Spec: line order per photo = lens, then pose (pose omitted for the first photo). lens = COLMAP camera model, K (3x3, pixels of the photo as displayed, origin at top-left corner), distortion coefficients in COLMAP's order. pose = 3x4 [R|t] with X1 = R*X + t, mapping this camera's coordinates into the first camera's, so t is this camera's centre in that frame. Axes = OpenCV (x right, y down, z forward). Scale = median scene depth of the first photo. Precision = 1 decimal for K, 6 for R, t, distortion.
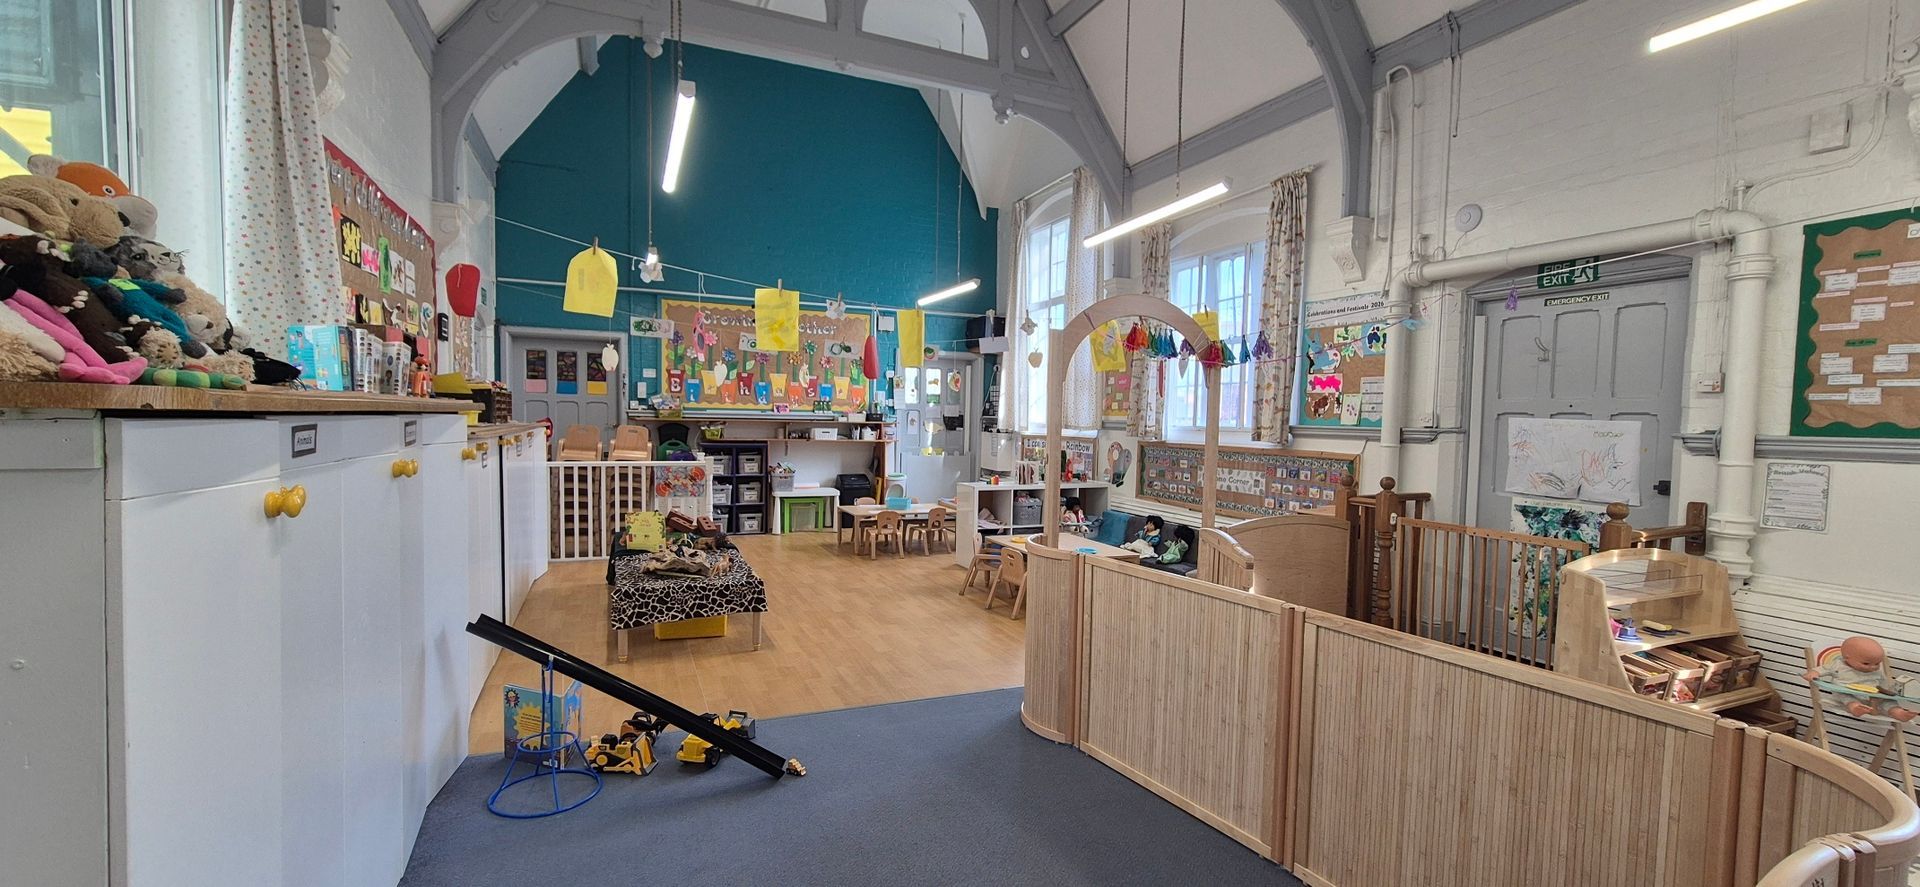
lens RADIAL K [[793.3, 0, 959.3], [0, 793.3, 452.4], [0, 0, 1]] dist [-0.005266, 0.000037]
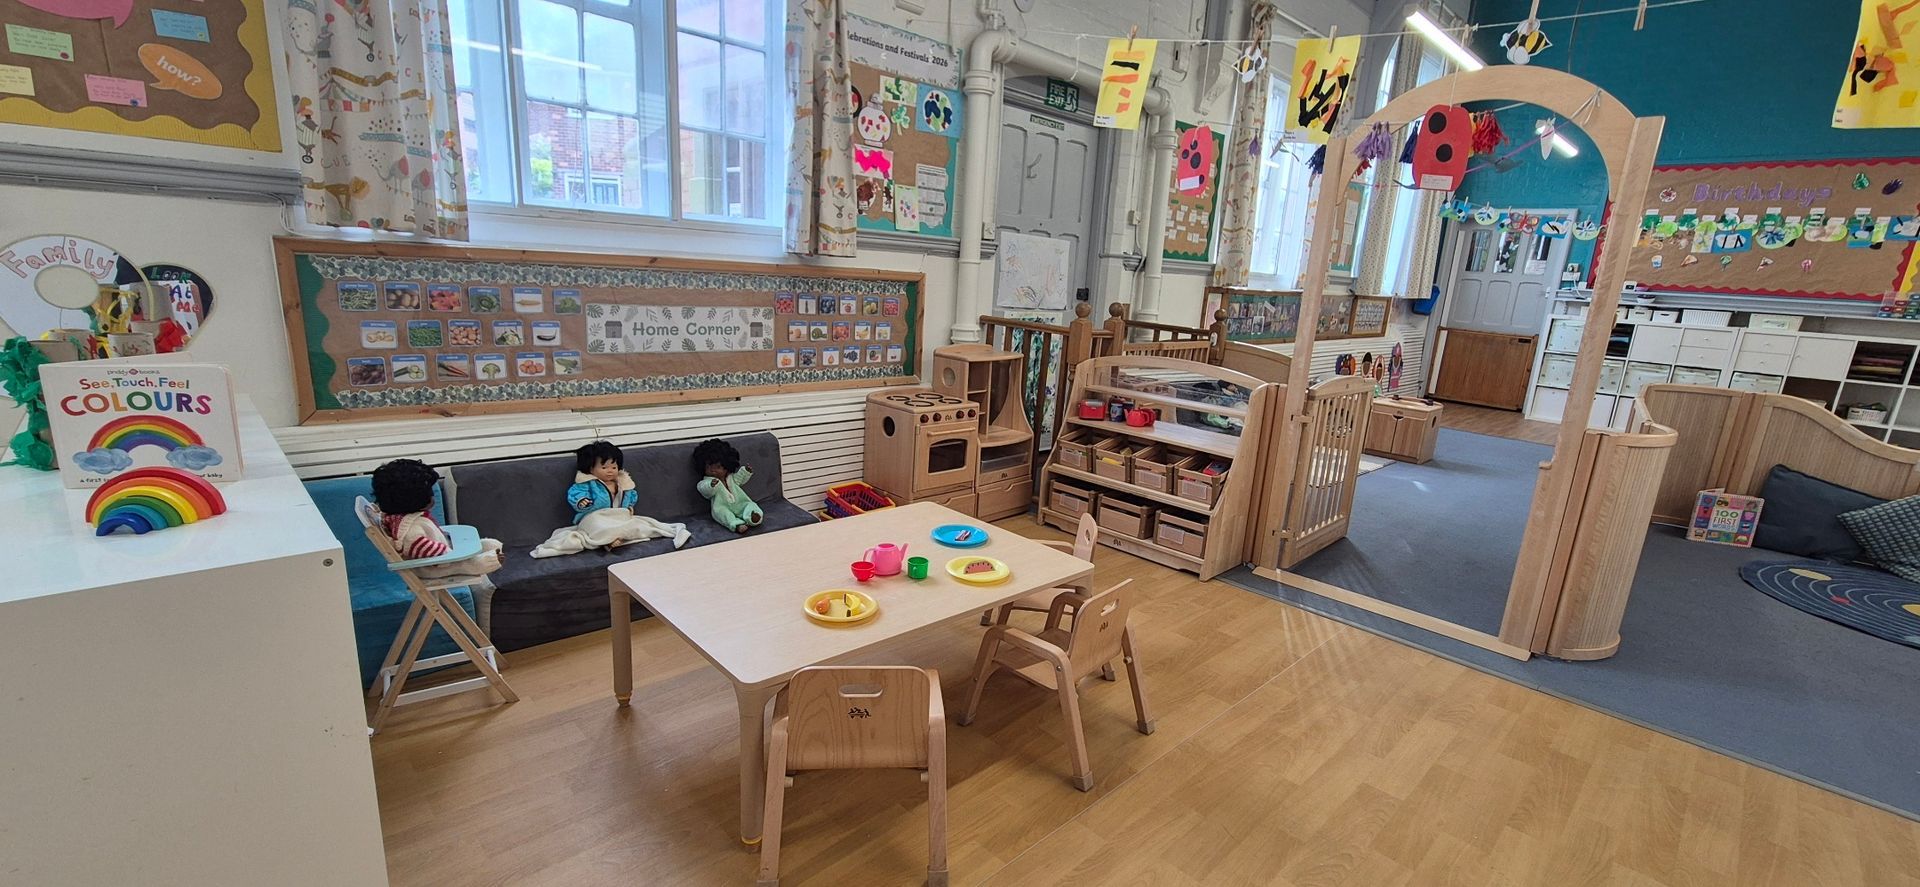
lens RADIAL K [[793.3, 0, 965.7], [0, 793.3, 465.7], [0, 0, 1]] dist [-0.005266, 0.000037]
pose [[-0.358174, -0.264667, 0.895356, -0.221738], [-0.024678, 0.961329, 0.274296, -0.027910], [-0.933329, 0.076150, -0.350854, 1.199286]]
